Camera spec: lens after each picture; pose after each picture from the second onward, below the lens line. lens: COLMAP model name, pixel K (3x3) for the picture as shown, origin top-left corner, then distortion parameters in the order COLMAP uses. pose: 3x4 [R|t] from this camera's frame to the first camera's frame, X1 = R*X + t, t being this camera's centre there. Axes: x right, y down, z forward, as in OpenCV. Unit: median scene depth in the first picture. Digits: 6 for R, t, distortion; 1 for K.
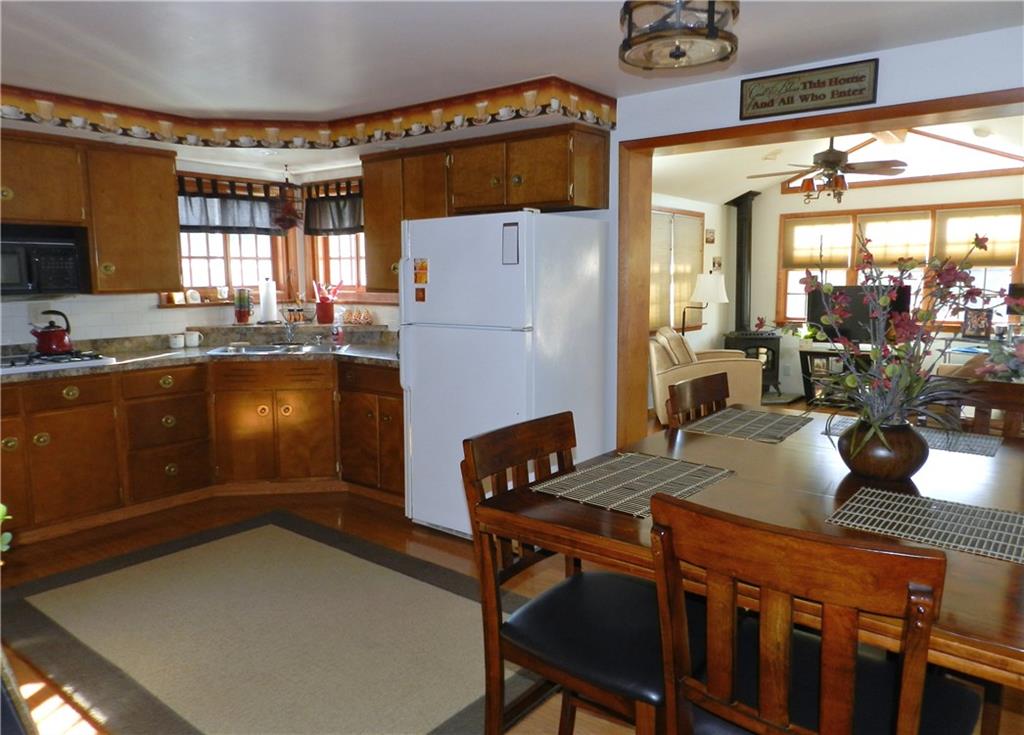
lens RADIAL K [[716.0, 0, 510.7], [0, 716.0, 371.3], [0, 0, 1]] dist [0.008781, -0.004056]
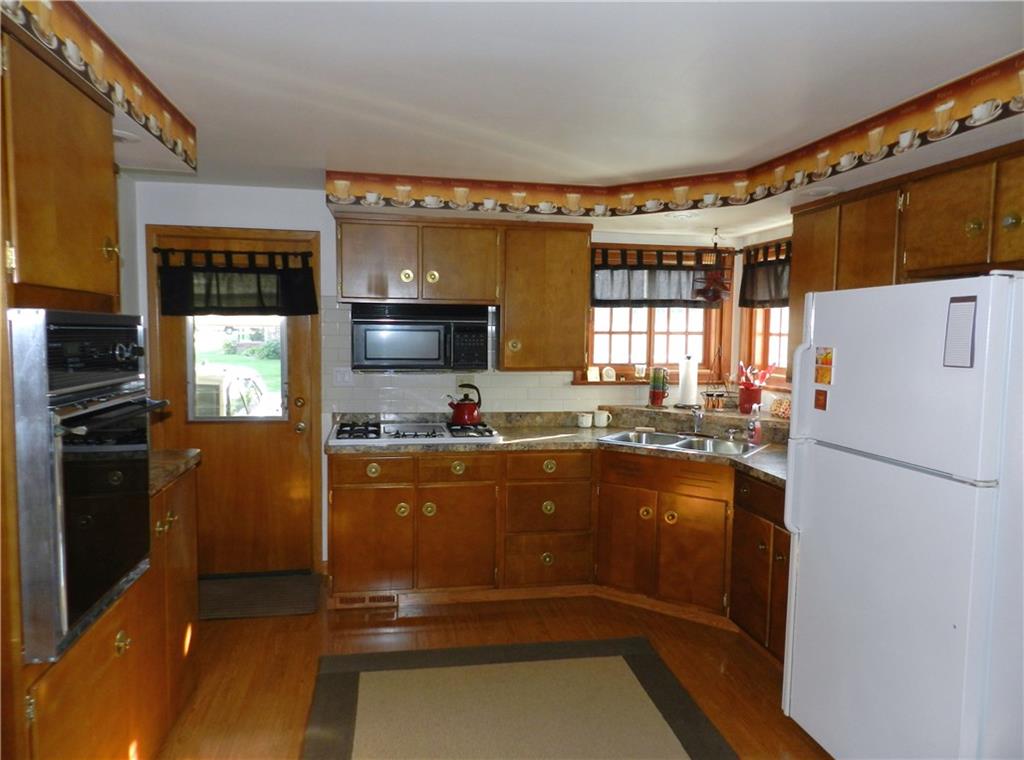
lens RADIAL K [[695.9, 0, 516.1], [0, 695.9, 383.4], [0, 0, 1]] dist [0.021519, -0.007050]
pose [[0.748725, 0.065065, -0.659680, 0.090393], [-0.106425, 0.994061, -0.022745, -0.071674], [0.654282, 0.087236, 0.751202, 0.286862]]
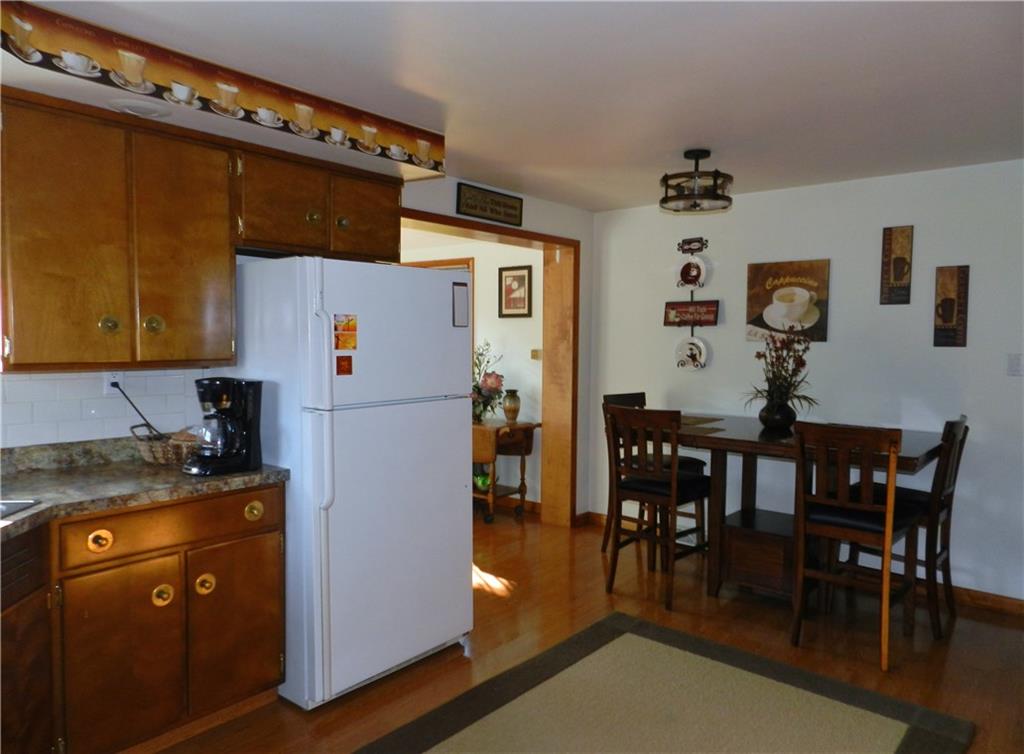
lens RADIAL K [[710.5, 0, 510.5], [0, 710.5, 377.4], [0, 0, 1]] dist [-0.004486, -0.000853]
pose [[0.028137, -0.053578, 0.998167, -0.772109], [0.128846, 0.990427, 0.049531, -0.102460], [-0.991265, 0.127216, 0.034771, 0.768435]]
